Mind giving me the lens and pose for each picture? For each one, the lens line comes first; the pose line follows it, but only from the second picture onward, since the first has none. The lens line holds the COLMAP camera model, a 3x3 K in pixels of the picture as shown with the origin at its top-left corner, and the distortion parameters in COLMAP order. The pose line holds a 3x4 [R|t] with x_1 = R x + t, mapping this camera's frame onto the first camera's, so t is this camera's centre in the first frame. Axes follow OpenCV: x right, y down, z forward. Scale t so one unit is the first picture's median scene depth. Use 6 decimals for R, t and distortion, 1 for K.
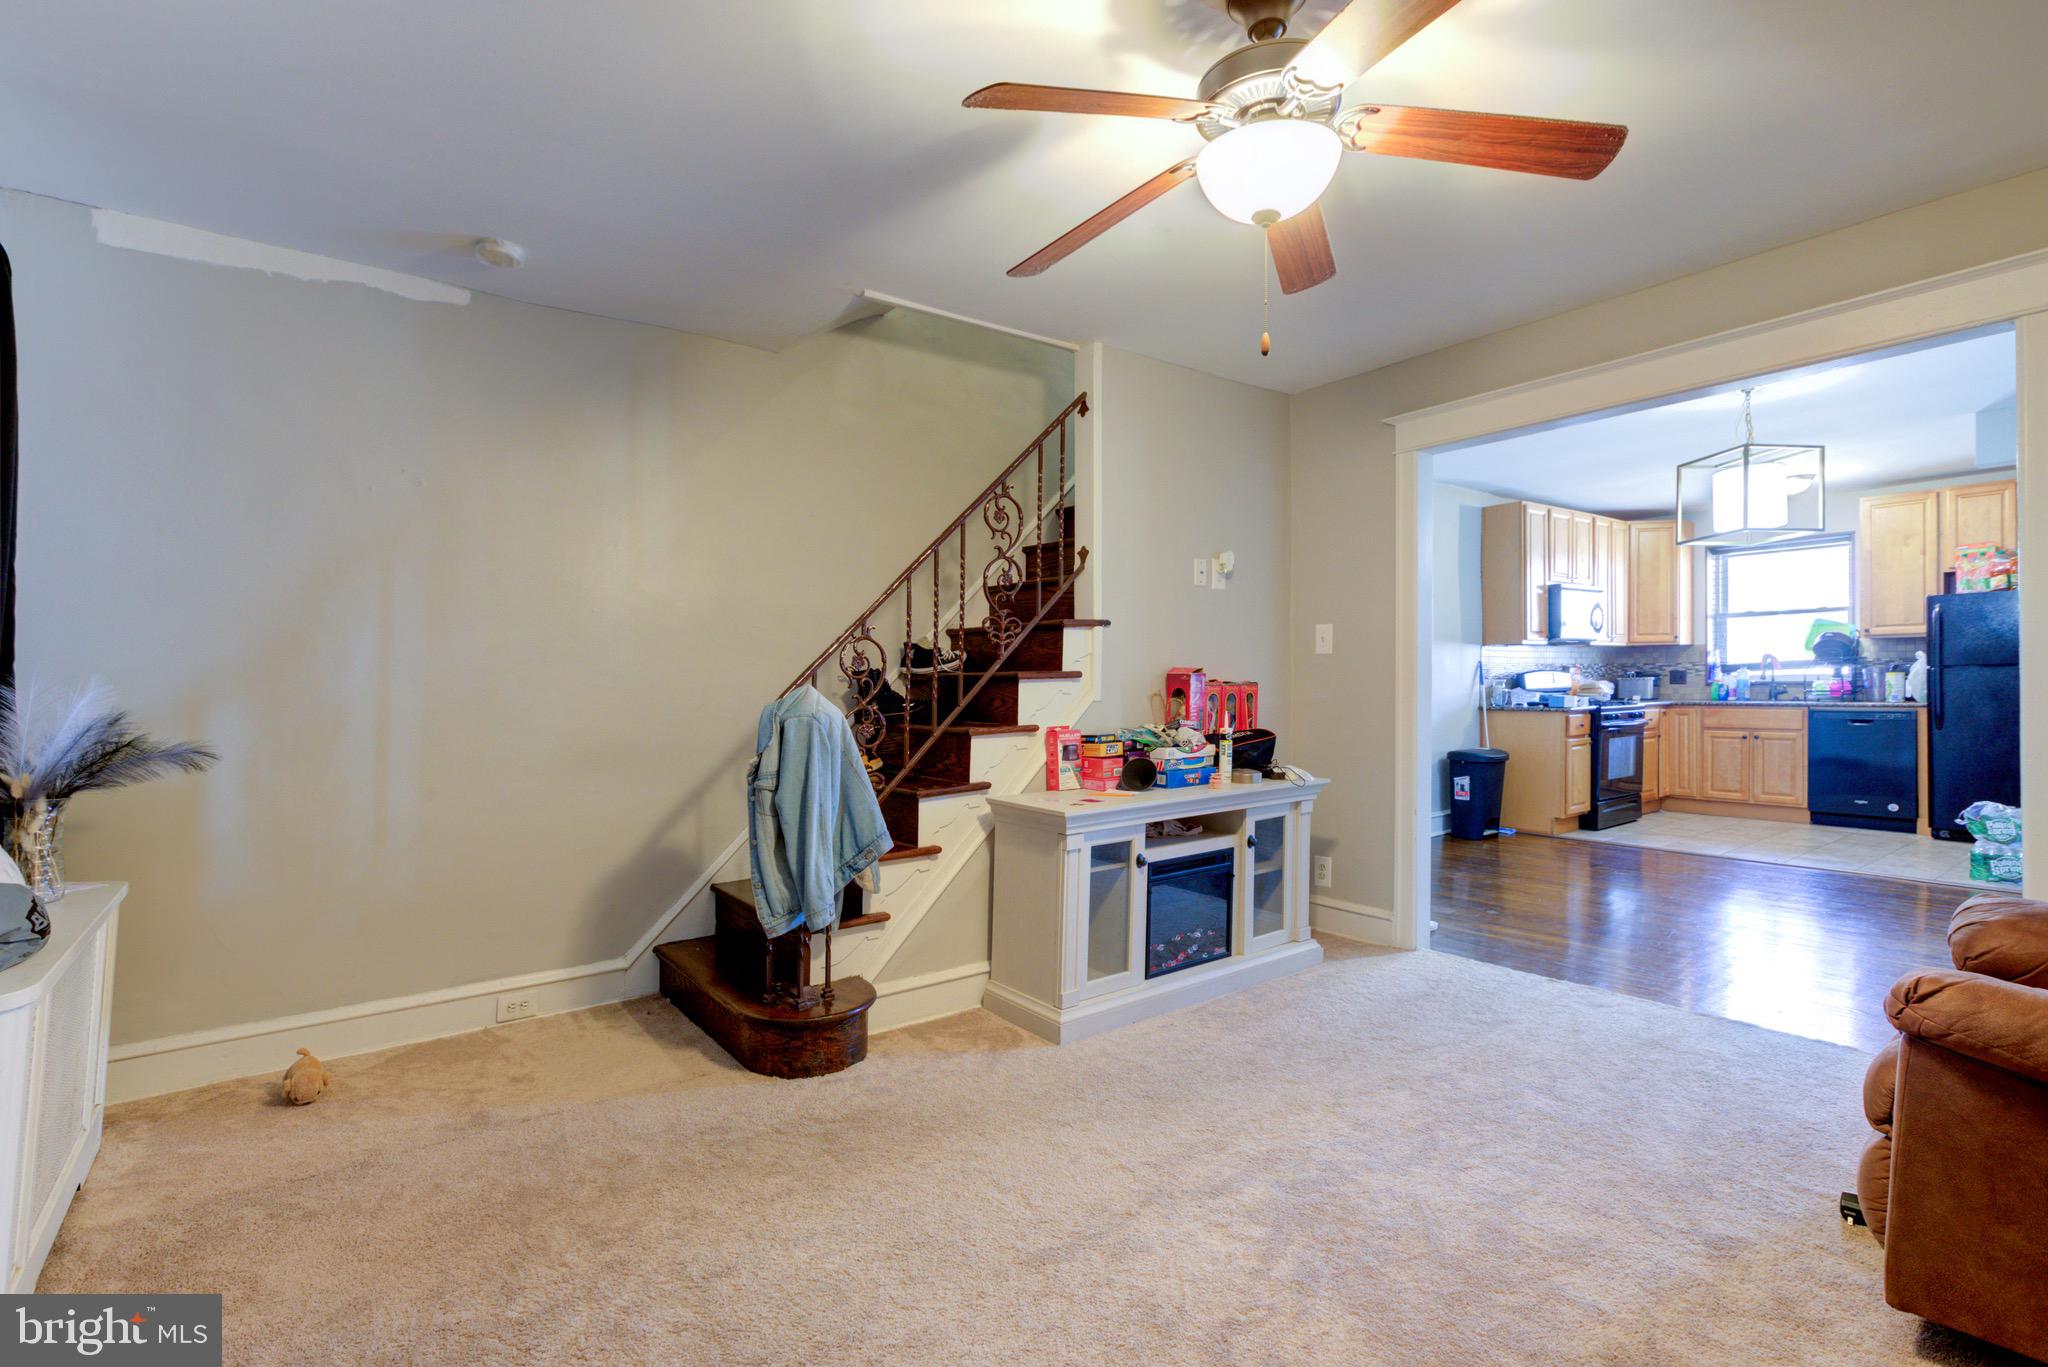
lens RADIAL K [[939.0, 0, 1031.9], [0, 939.0, 699.5], [0, 0, 1]] dist [-0.010653, 0.004964]
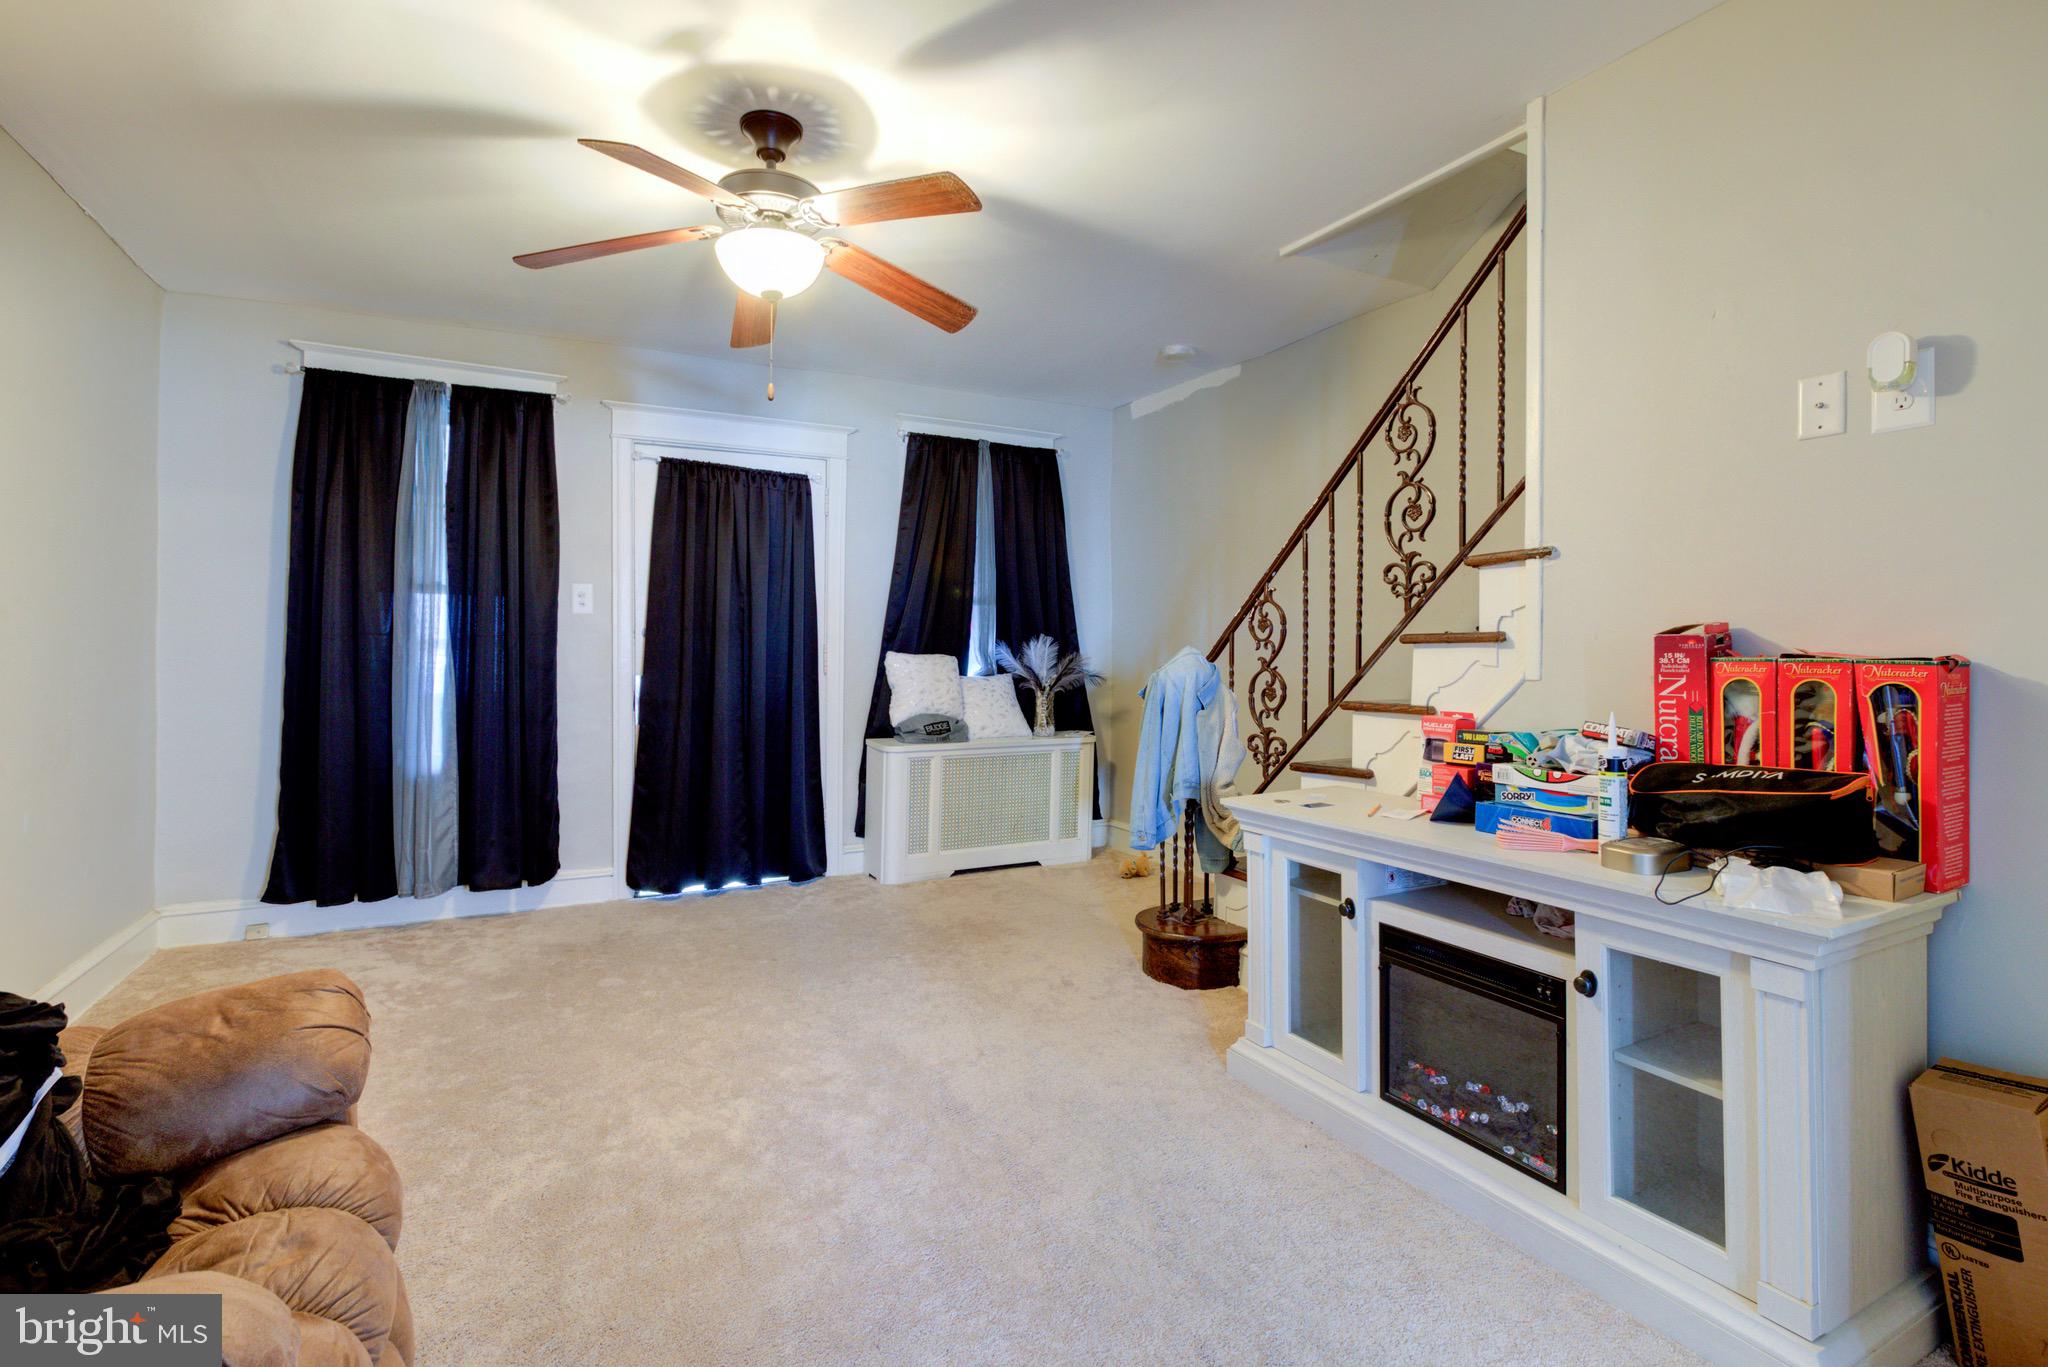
lens RADIAL K [[939.0, 0, 1024.4], [0, 939.0, 643.4], [0, 0, 1]] dist [-0.010653, 0.004964]
pose [[-0.147917, 0.017203, -0.988850, 0.761931], [-0.012212, 0.999741, 0.019219, -0.031292], [0.988924, 0.014919, -0.147669, 0.784370]]
